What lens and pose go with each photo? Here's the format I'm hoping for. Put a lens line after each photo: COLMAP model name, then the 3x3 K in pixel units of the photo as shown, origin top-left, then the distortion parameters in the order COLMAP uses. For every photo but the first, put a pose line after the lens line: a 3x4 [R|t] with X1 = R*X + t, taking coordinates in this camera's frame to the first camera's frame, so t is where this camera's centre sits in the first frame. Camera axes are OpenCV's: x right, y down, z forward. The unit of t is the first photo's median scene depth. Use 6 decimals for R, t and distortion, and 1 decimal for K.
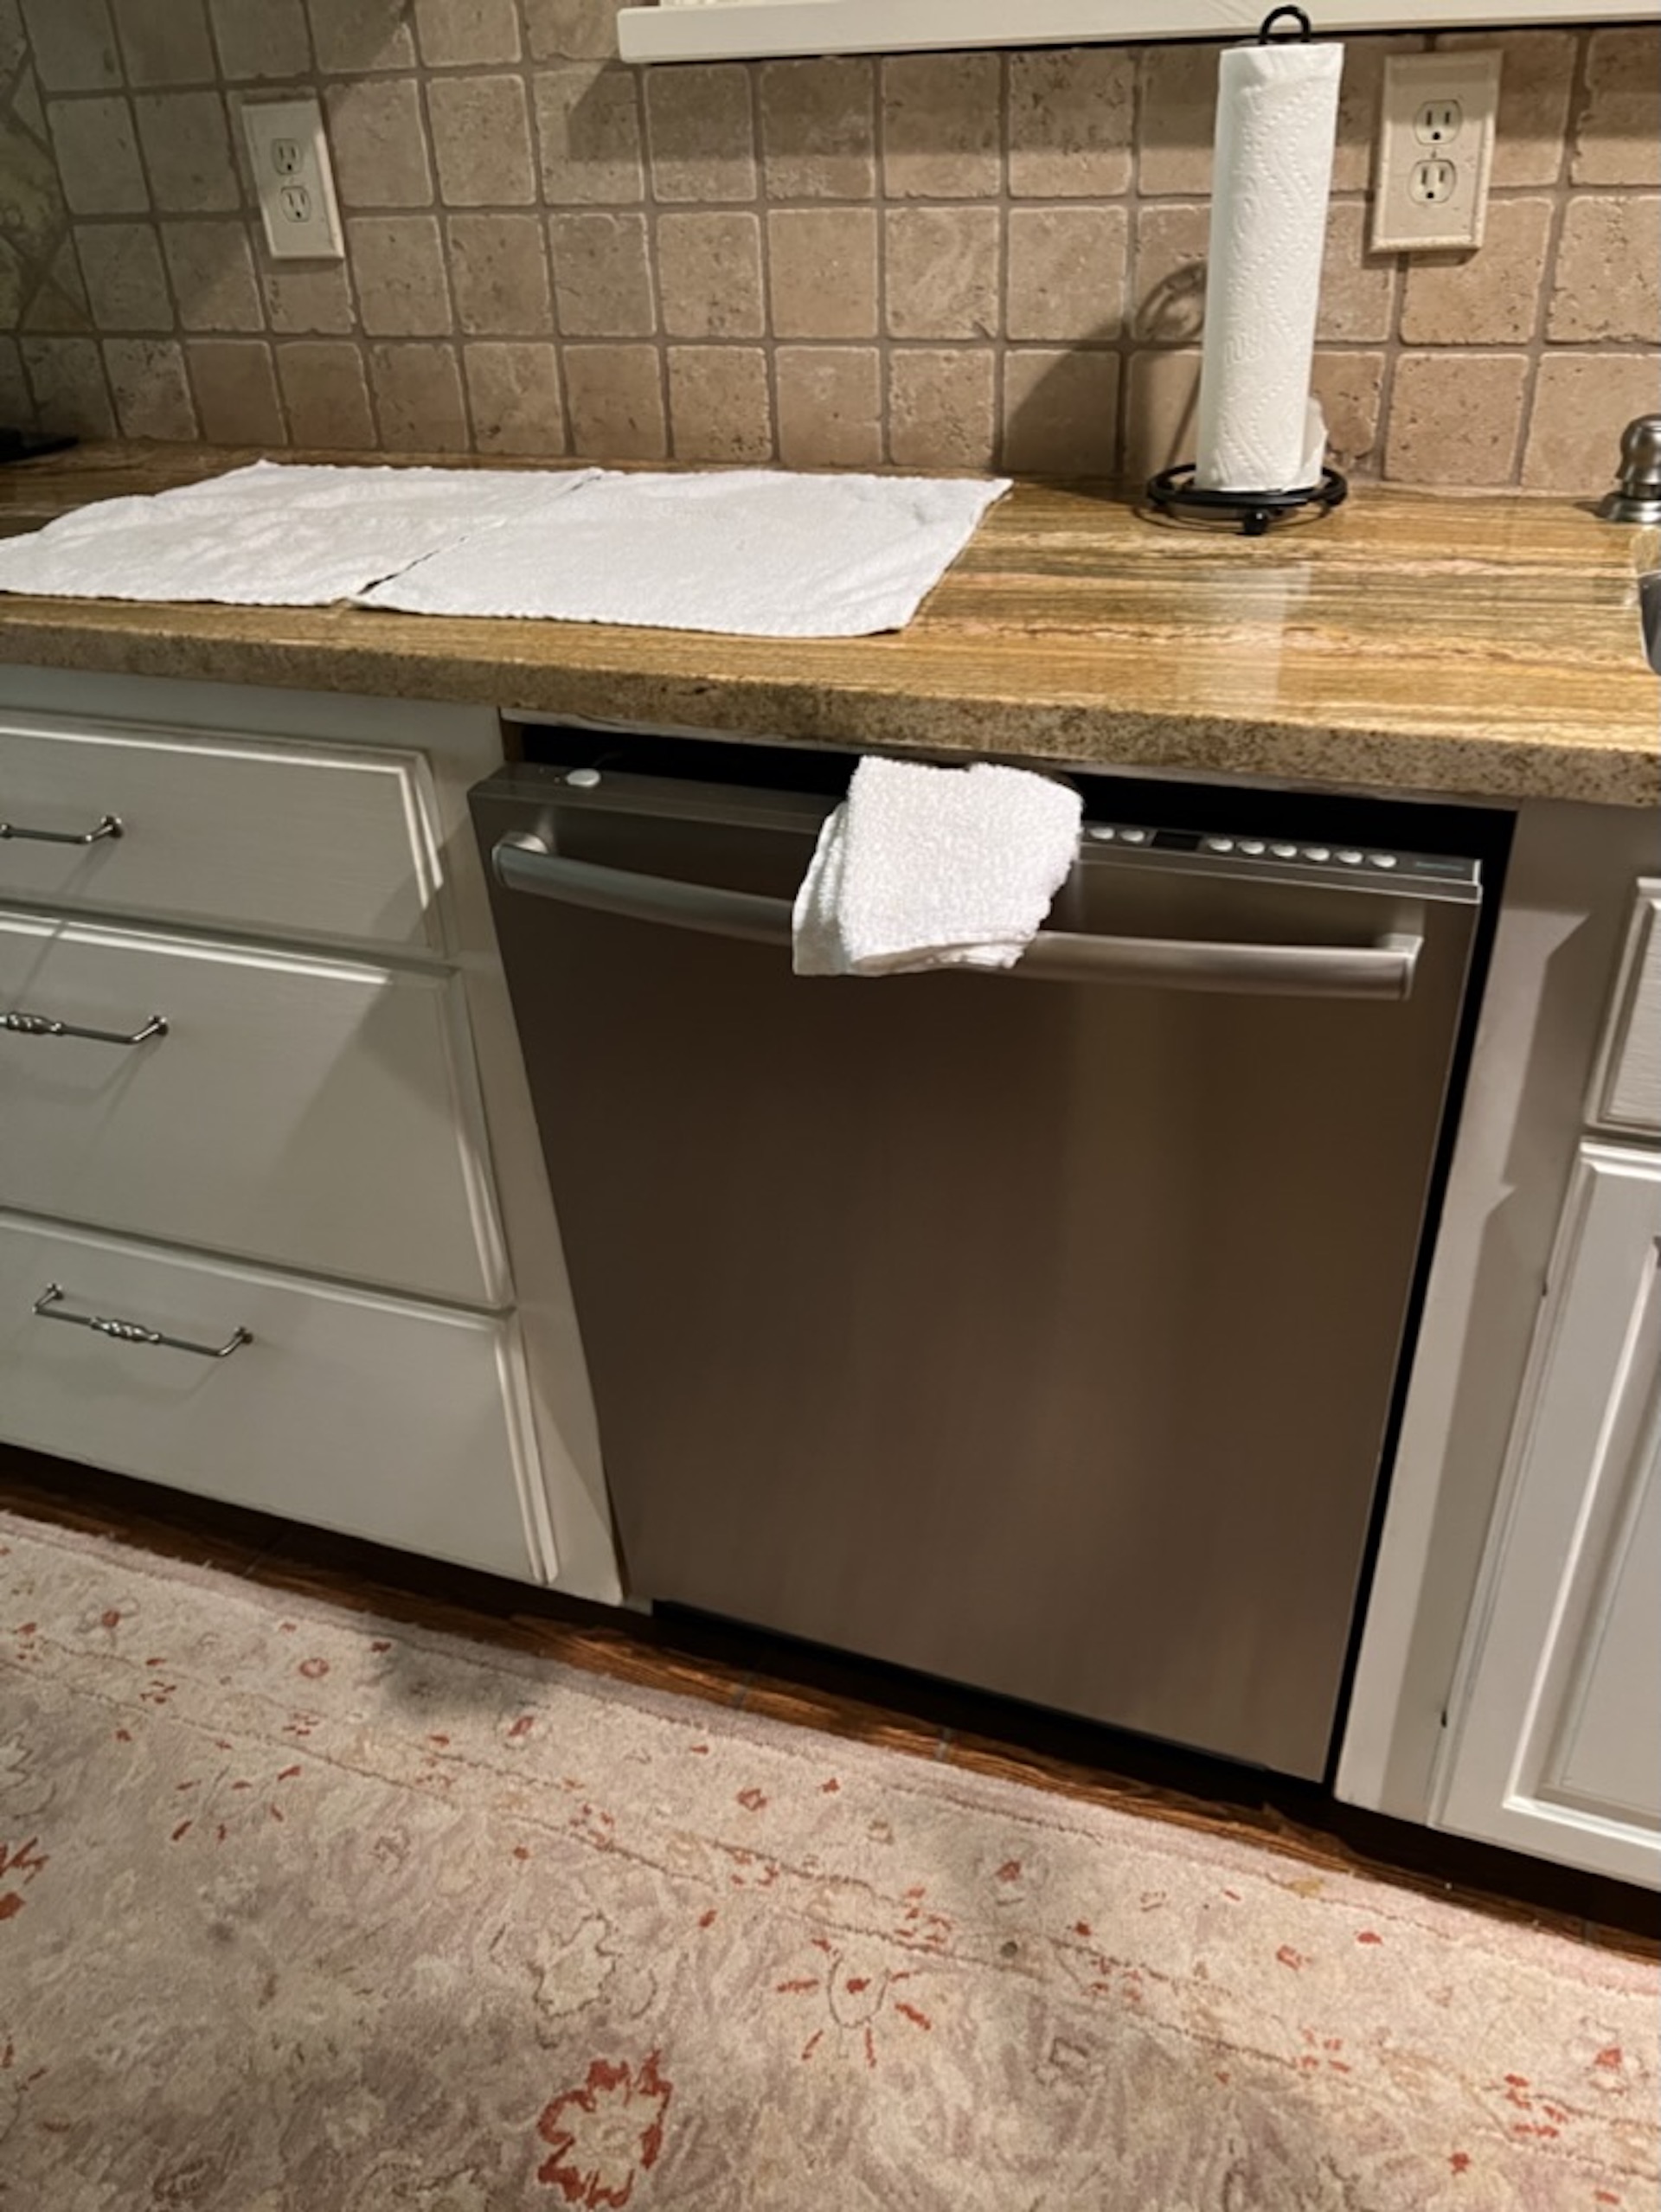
lens RADIAL K [[1648.2, 0, 849.2], [0, 1648.2, 1120.1], [0, 0, 1]] dist [0.053609, -0.069927]
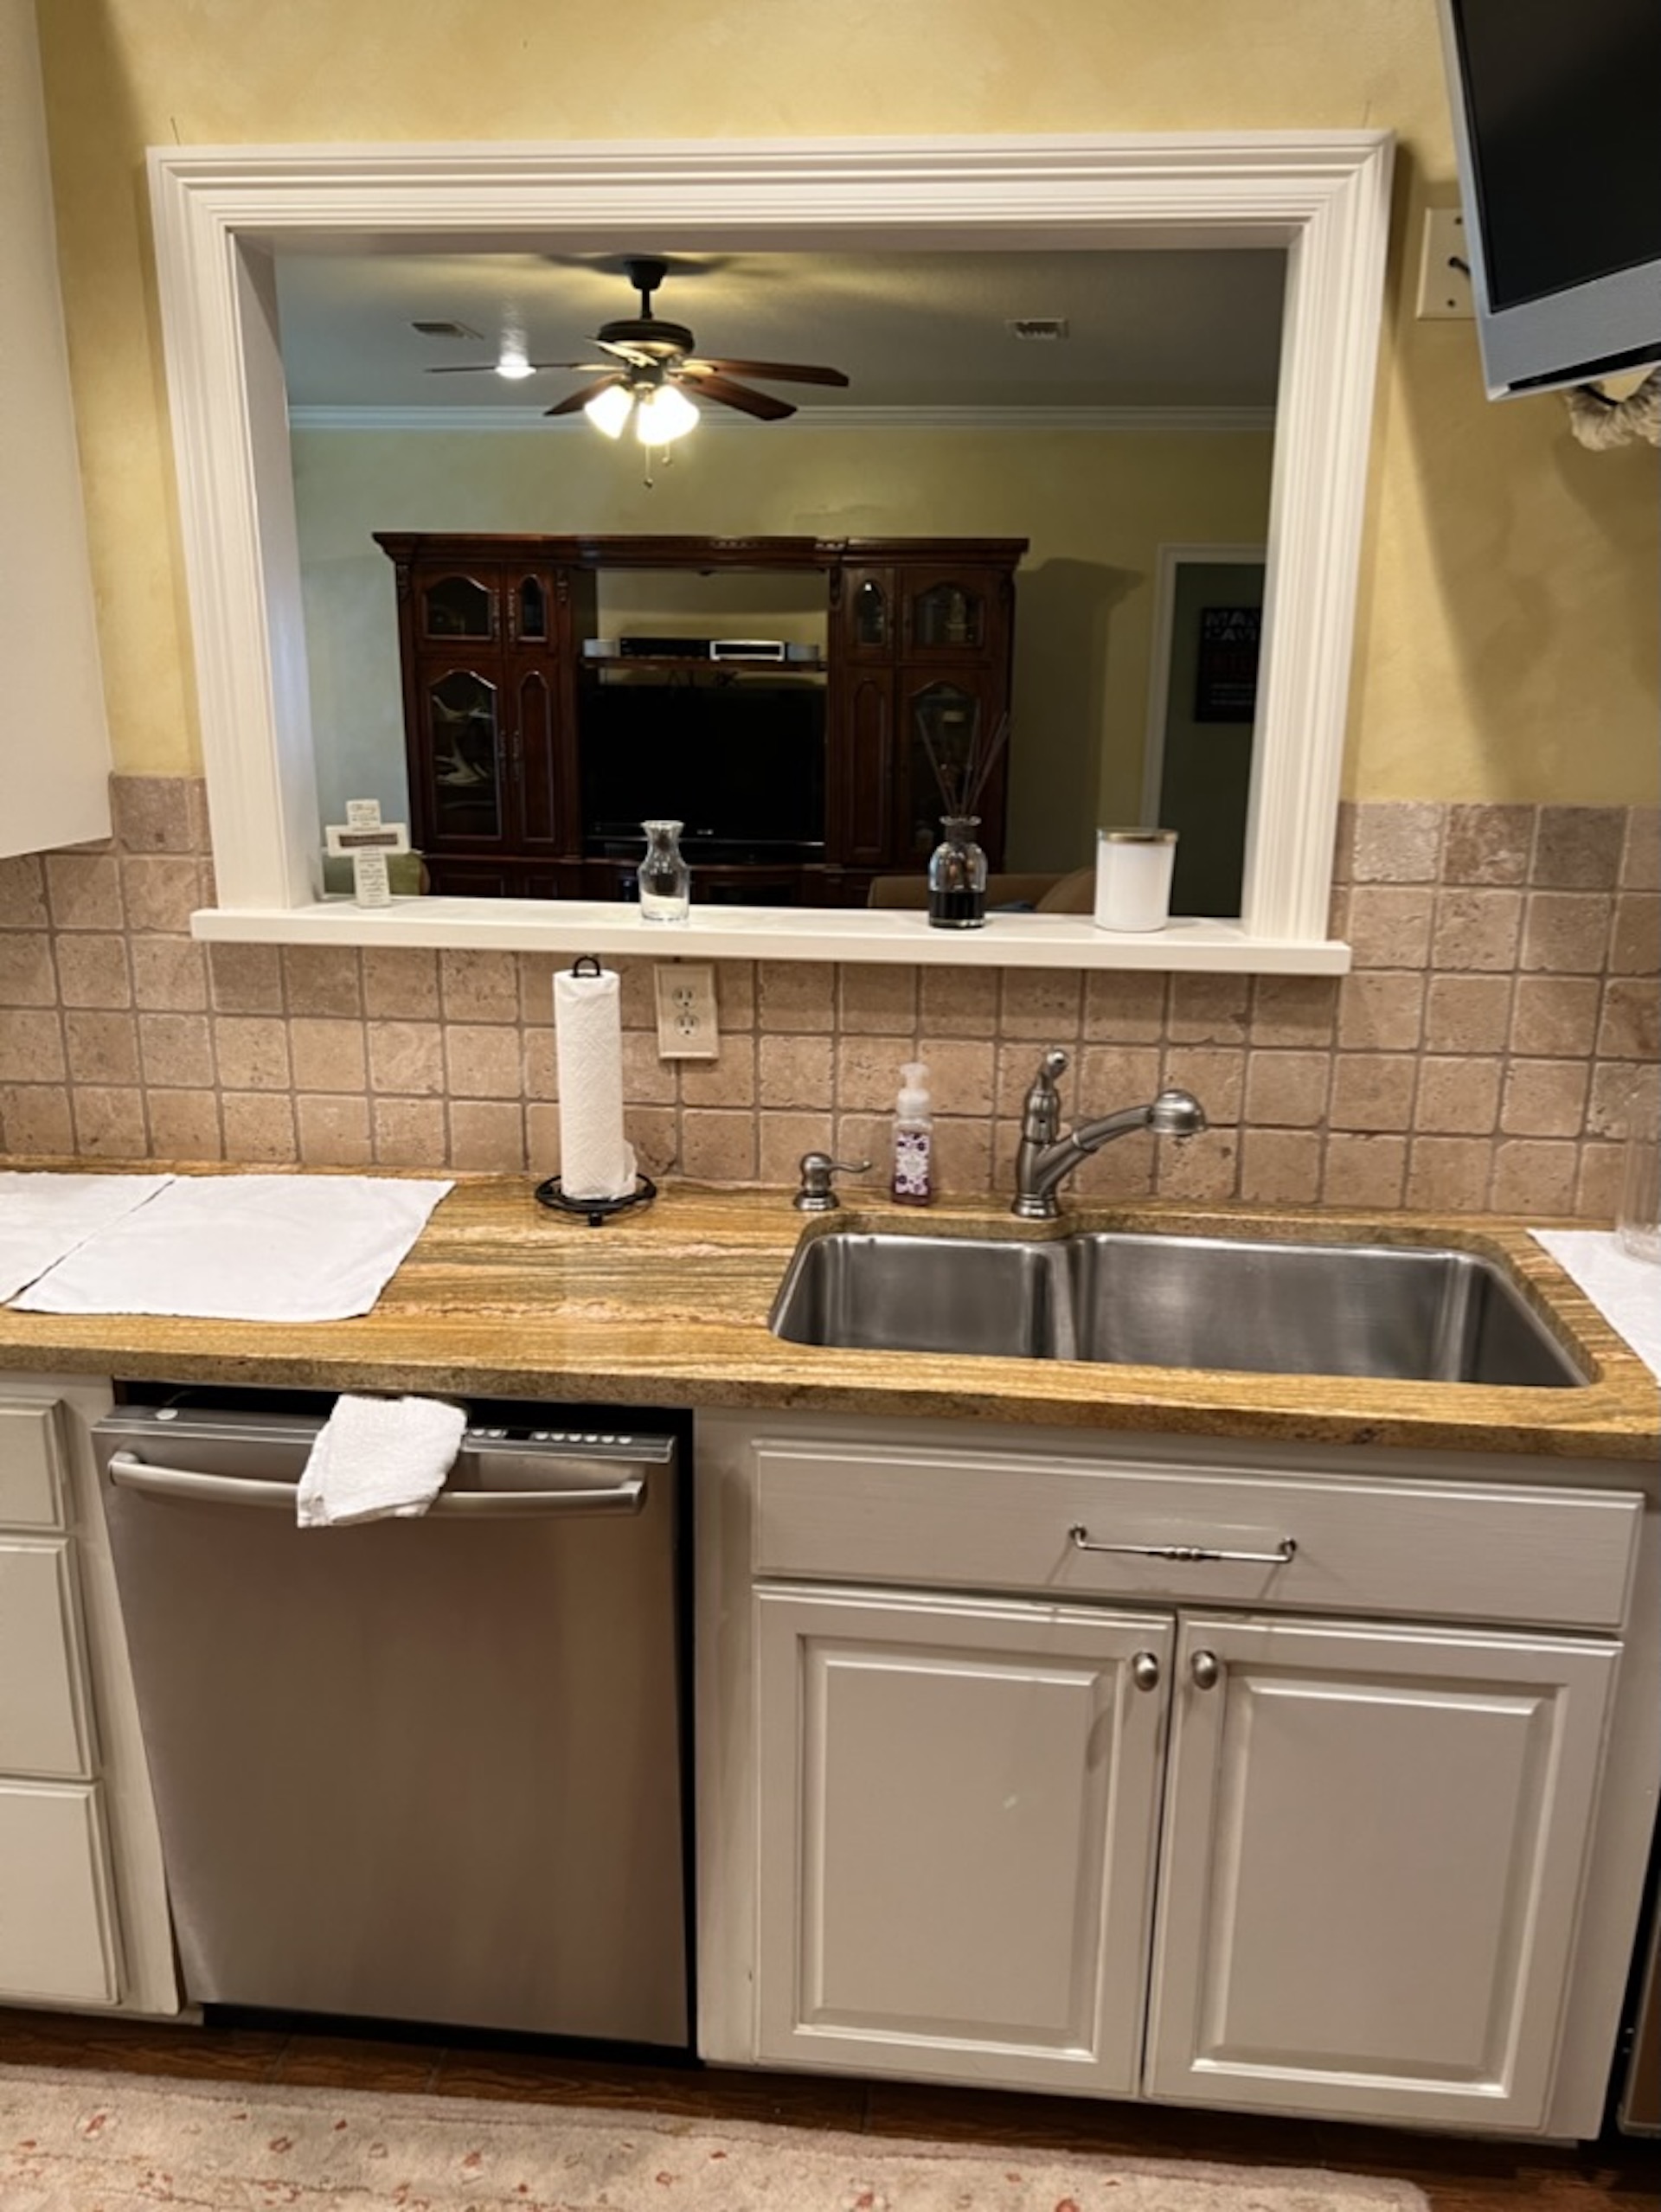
lens RADIAL K [[1648.2, 0, 839.2], [0, 1648.2, 1110.8], [0, 0, 1]] dist [0.053609, -0.069927]
pose [[0.967402, -0.023711, 0.252133, 0.061070], [0.093433, 0.958787, -0.268325, 0.008701], [-0.235380, 0.283136, 0.929748, -0.615545]]
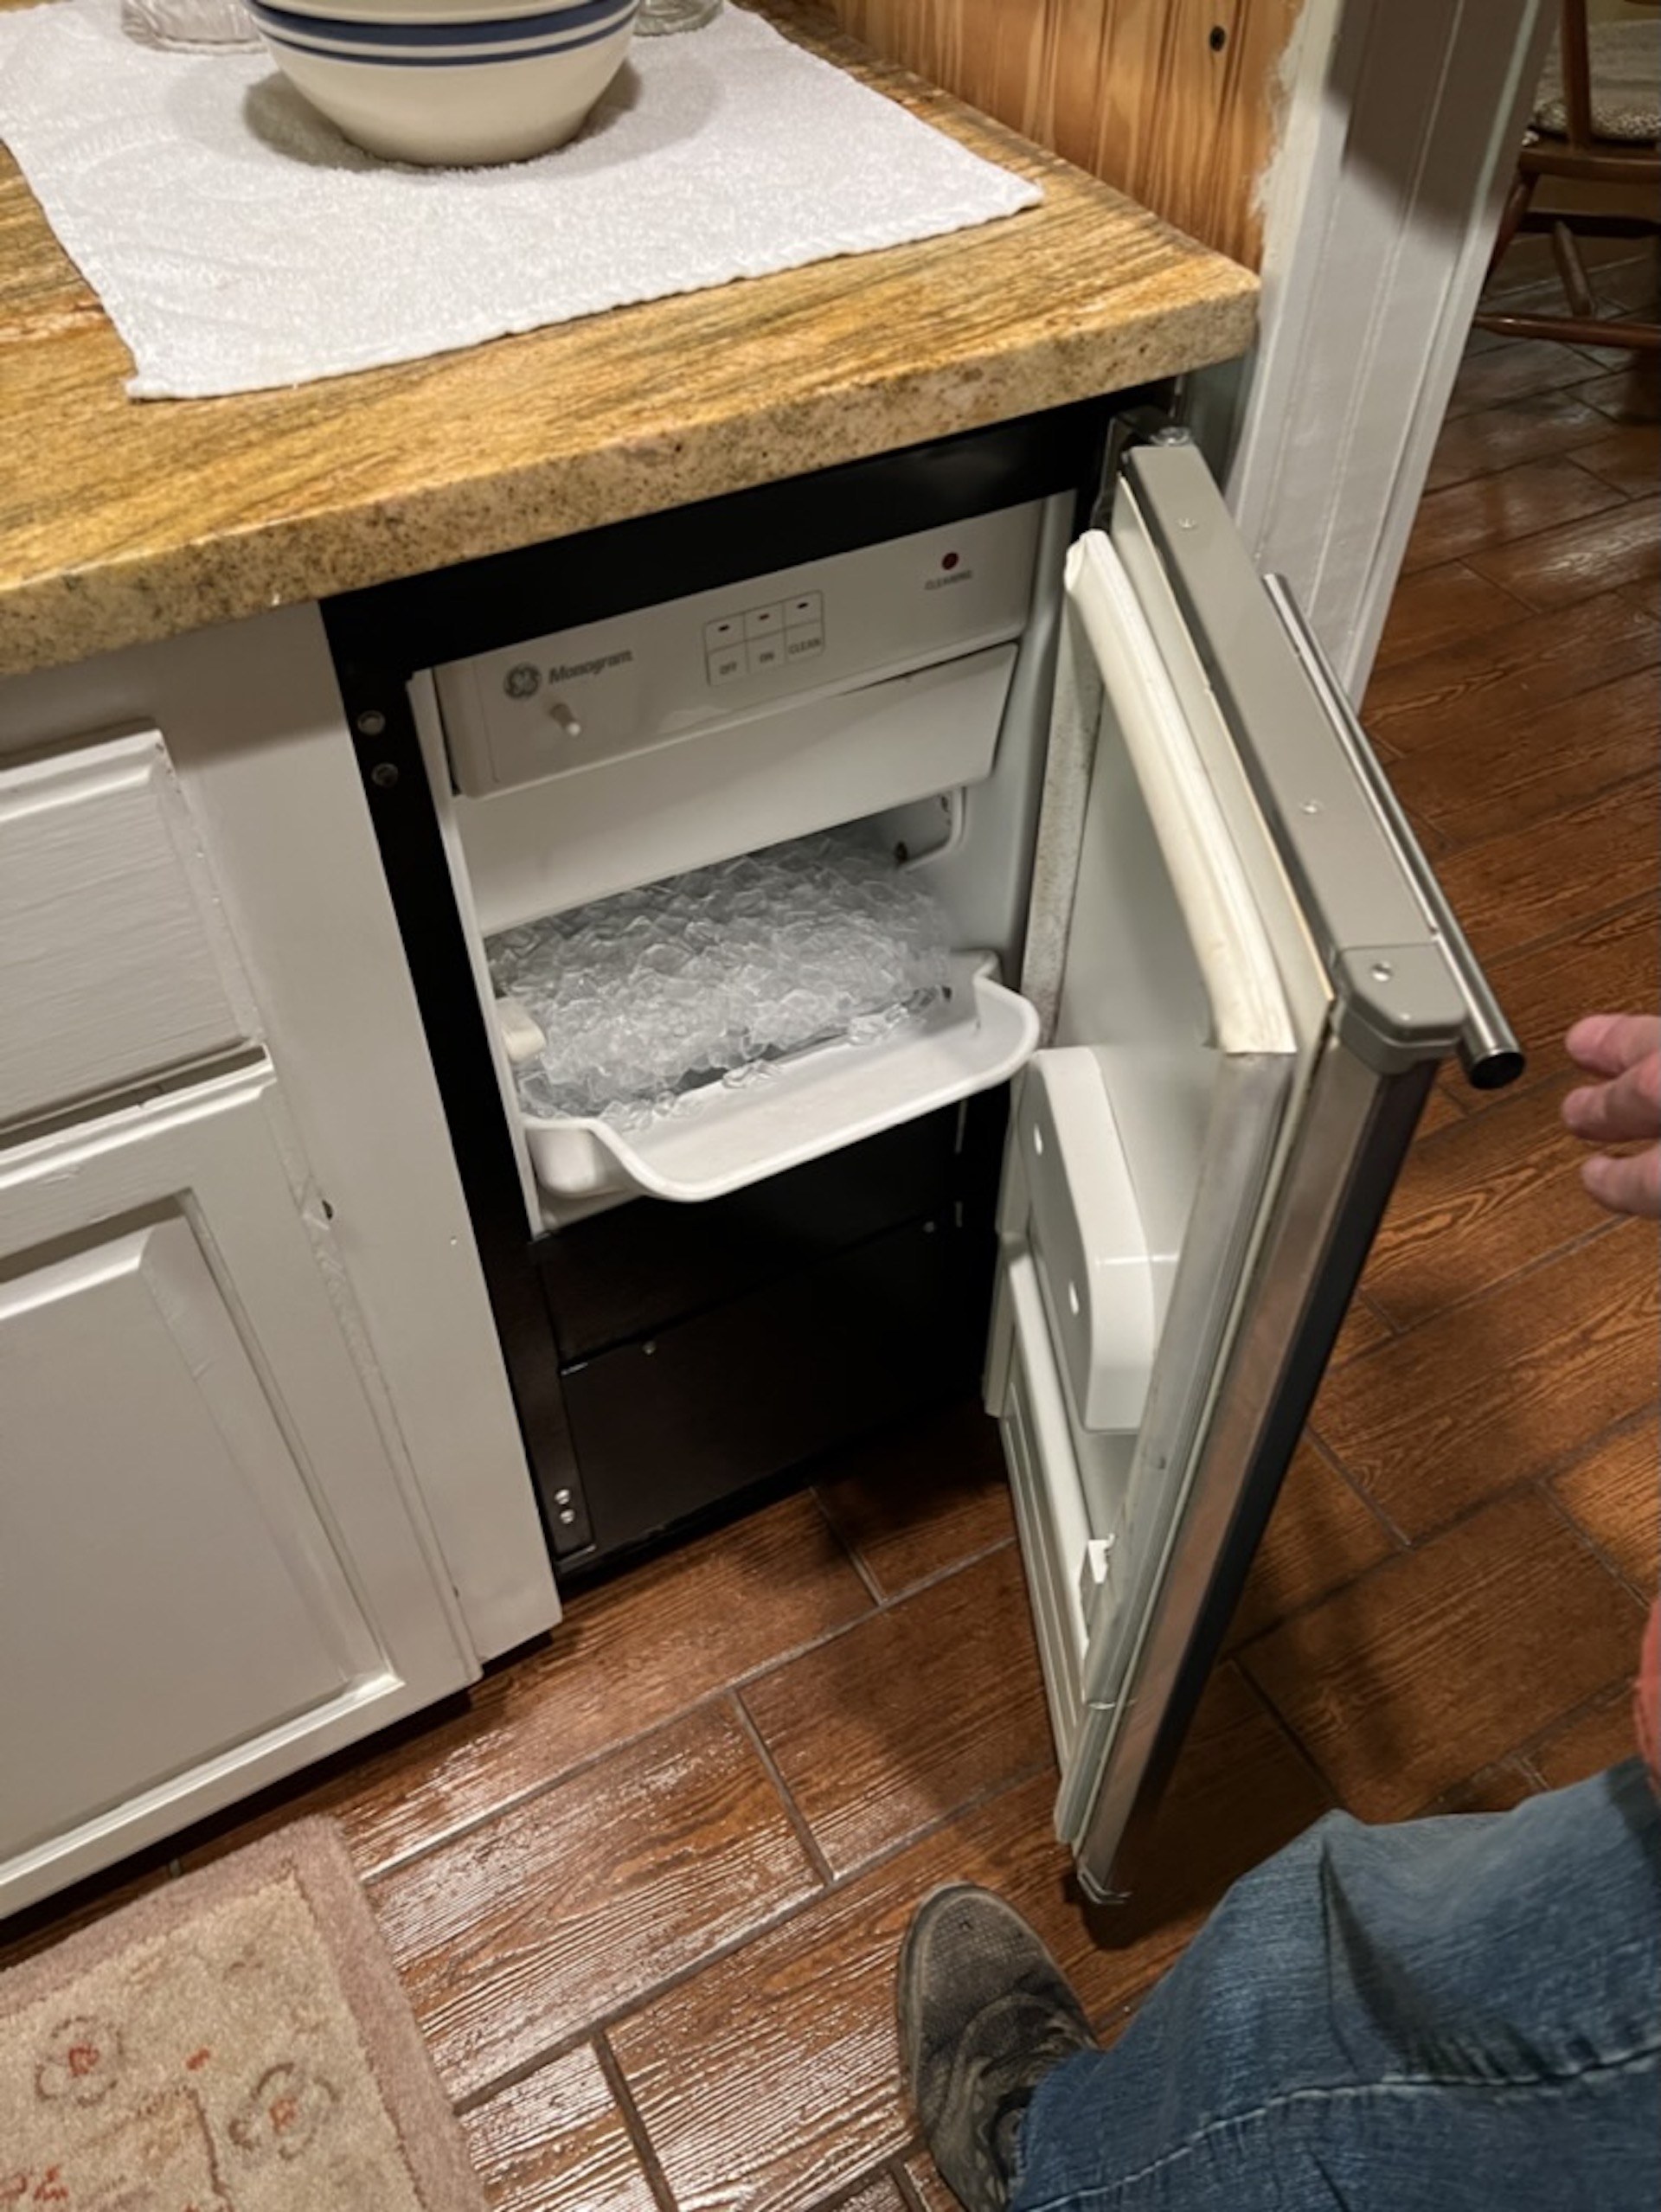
lens RADIAL K [[1648.2, 0, 825.9], [0, 1648.2, 1106.0], [0, 0, 1]] dist [0.053609, -0.069927]
pose [[0.665631, -0.534215, 0.521105, 0.769589], [0.371974, 0.842844, 0.388908, -0.015925], [-0.646971, -0.065031, 0.759737, 0.005956]]
